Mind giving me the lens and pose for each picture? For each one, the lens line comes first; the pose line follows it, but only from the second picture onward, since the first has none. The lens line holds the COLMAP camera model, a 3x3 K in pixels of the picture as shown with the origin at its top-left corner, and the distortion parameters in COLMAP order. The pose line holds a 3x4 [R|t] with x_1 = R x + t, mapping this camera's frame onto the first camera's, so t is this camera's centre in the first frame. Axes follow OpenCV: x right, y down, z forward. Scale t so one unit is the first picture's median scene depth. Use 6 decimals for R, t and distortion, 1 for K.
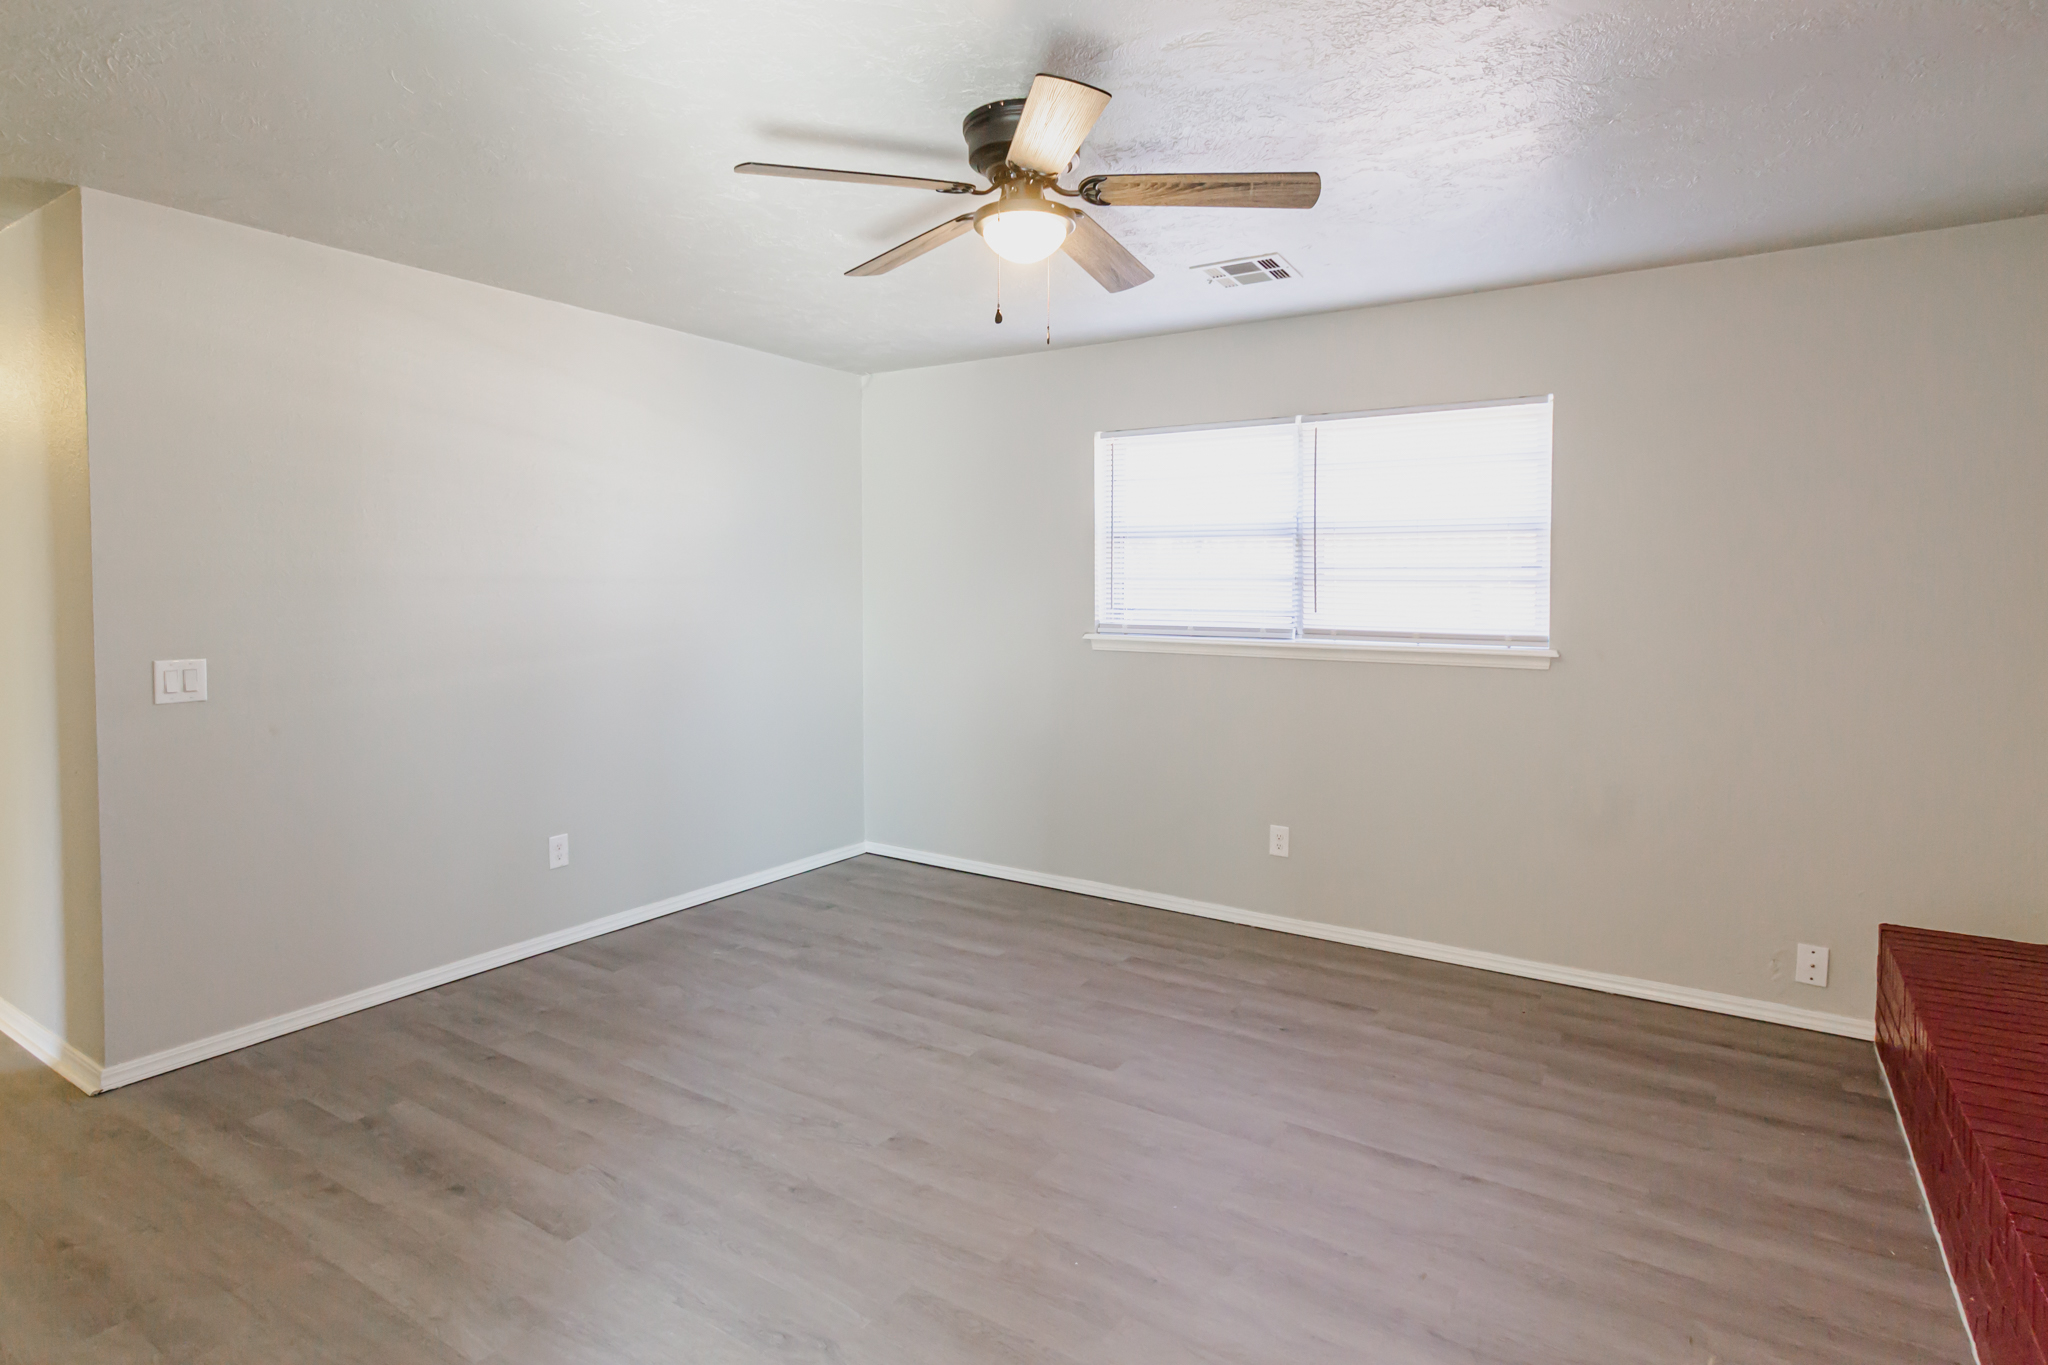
lens RADIAL K [[1070.2, 0, 1005.7], [0, 1070.2, 638.7], [0, 0, 1]] dist [-0.003103, -0.000791]
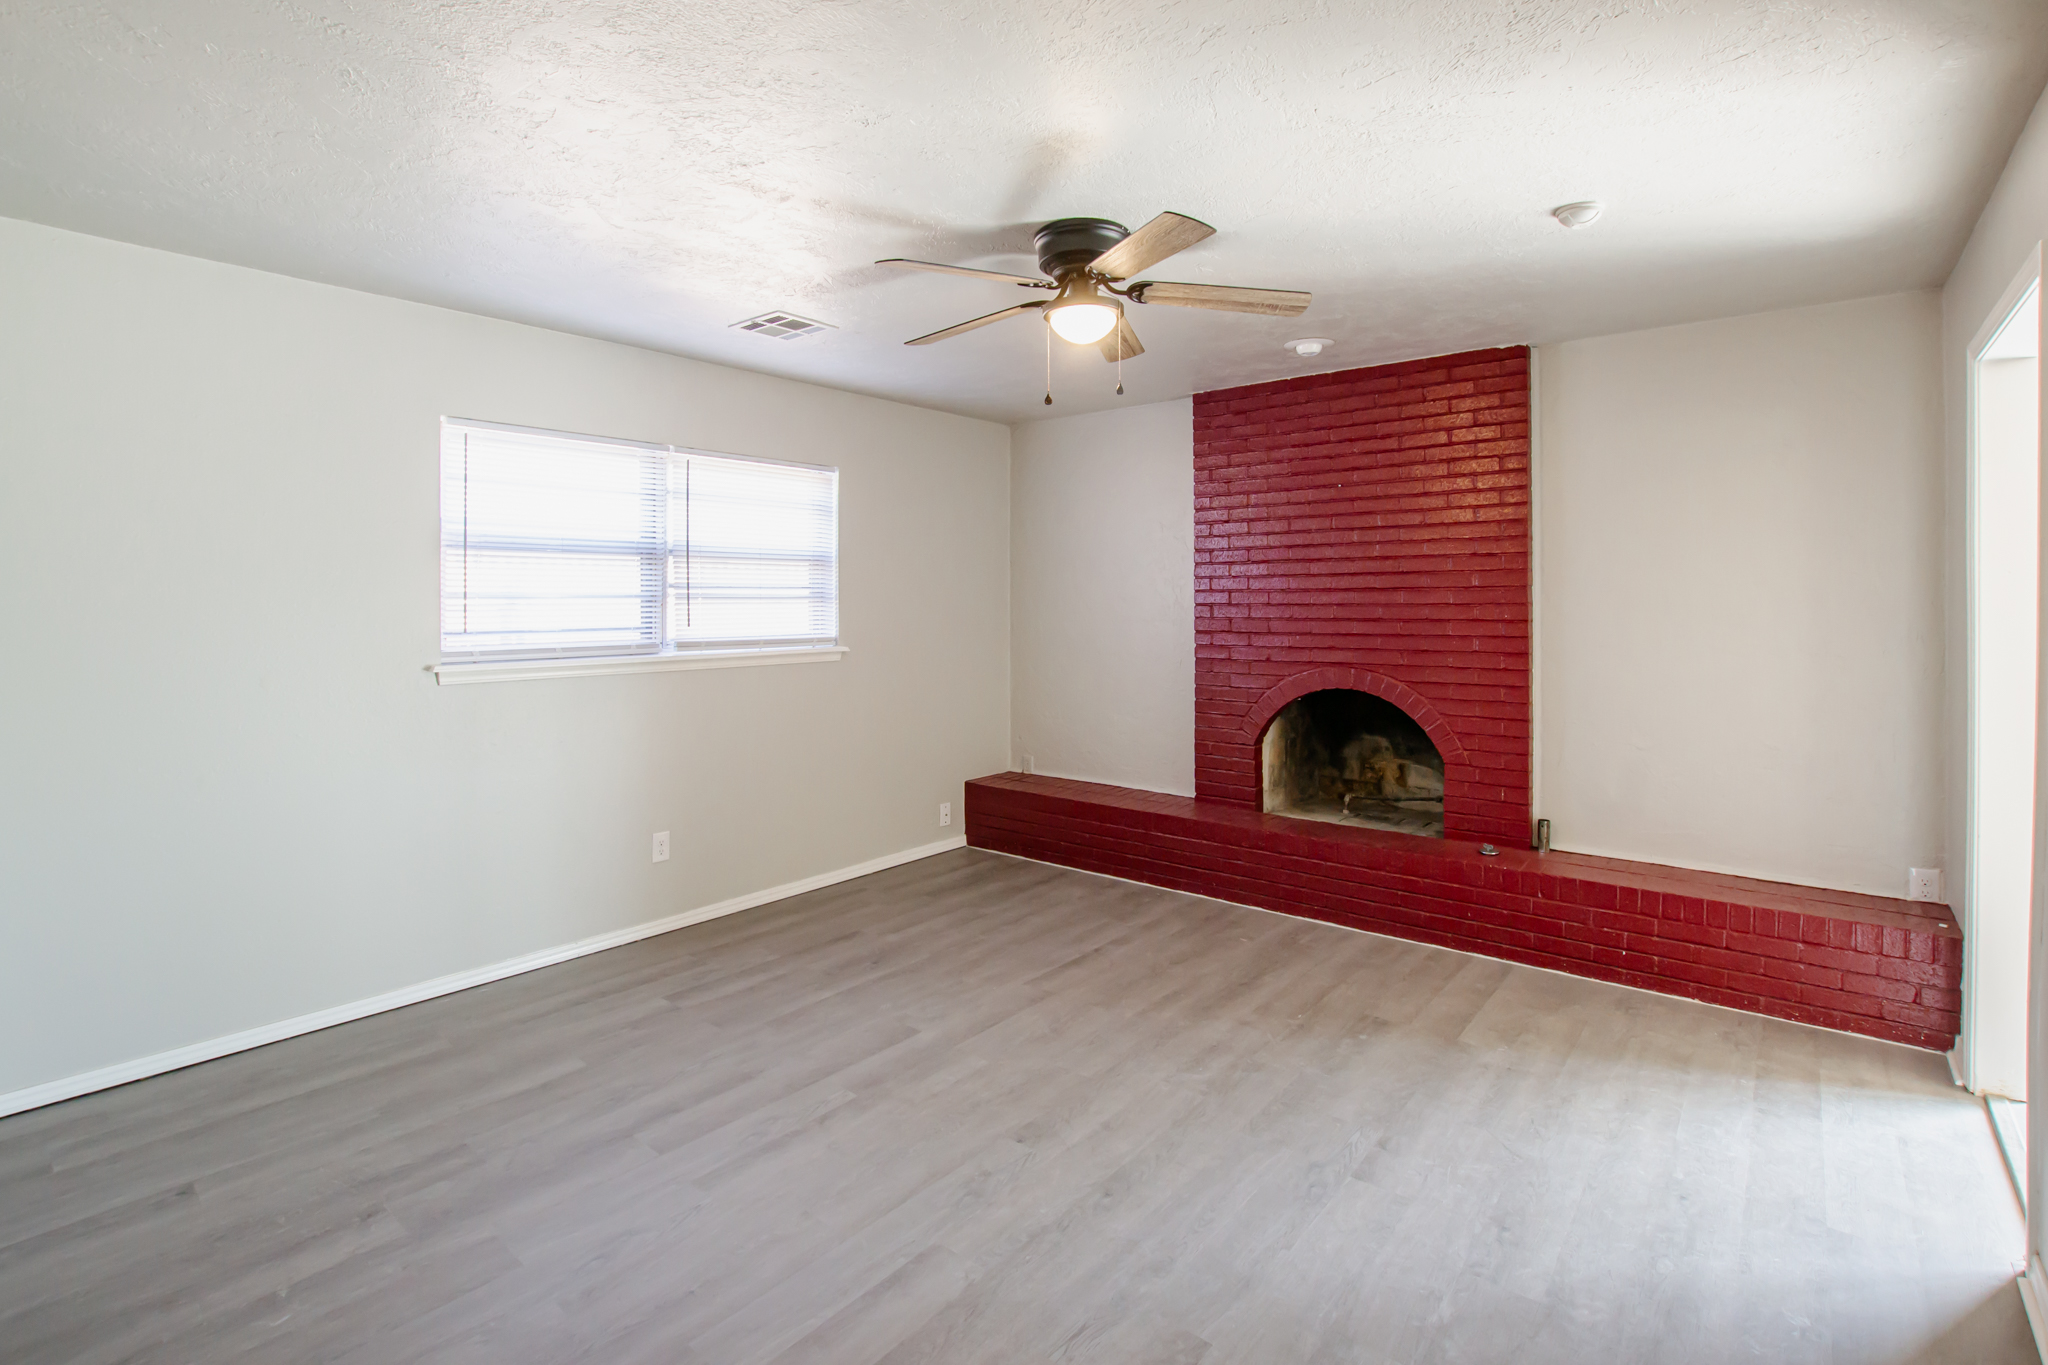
lens RADIAL K [[935.1, 0, 1032.4], [0, 935.1, 605.2], [0, 0, 1]] dist [0.004091, -0.001896]
pose [[0.120647, -0.010734, 0.992637, -0.759157], [0.046991, 0.998882, 0.005090, -0.042695], [-0.991583, 0.046031, 0.121016, 0.646104]]
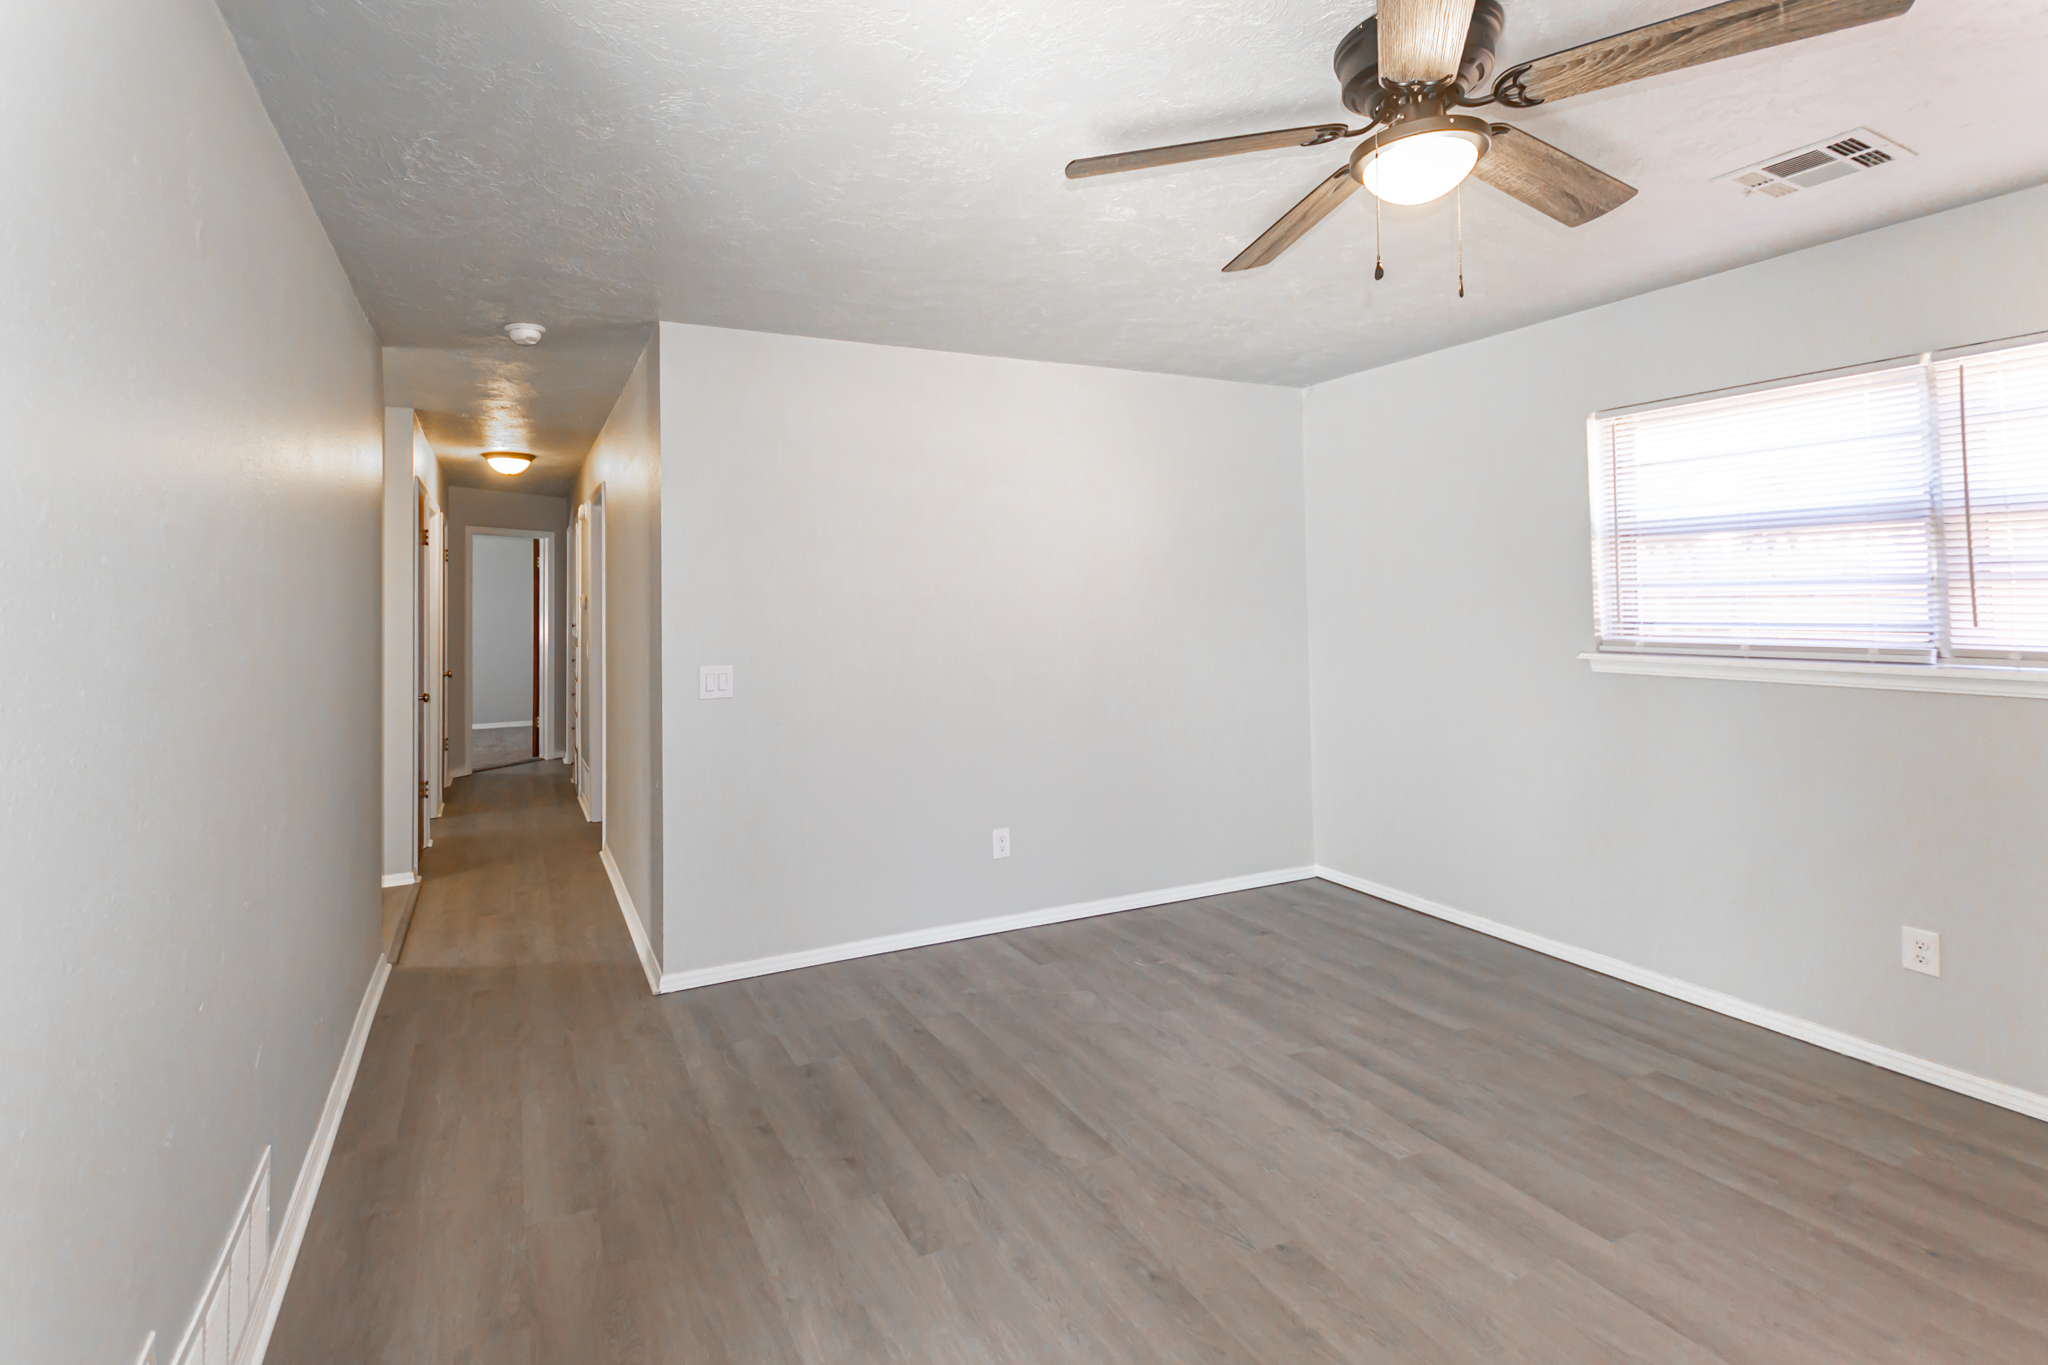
lens RADIAL K [[935.1, 0, 925.4], [0, 935.1, 588.3], [0, 0, 1]] dist [0.004091, -0.001896]
pose [[0.841794, -0.024647, -0.539235, 0.053246], [-0.009987, 0.998075, -0.061211, -0.006222], [0.539706, 0.056912, 0.839928, 0.142721]]
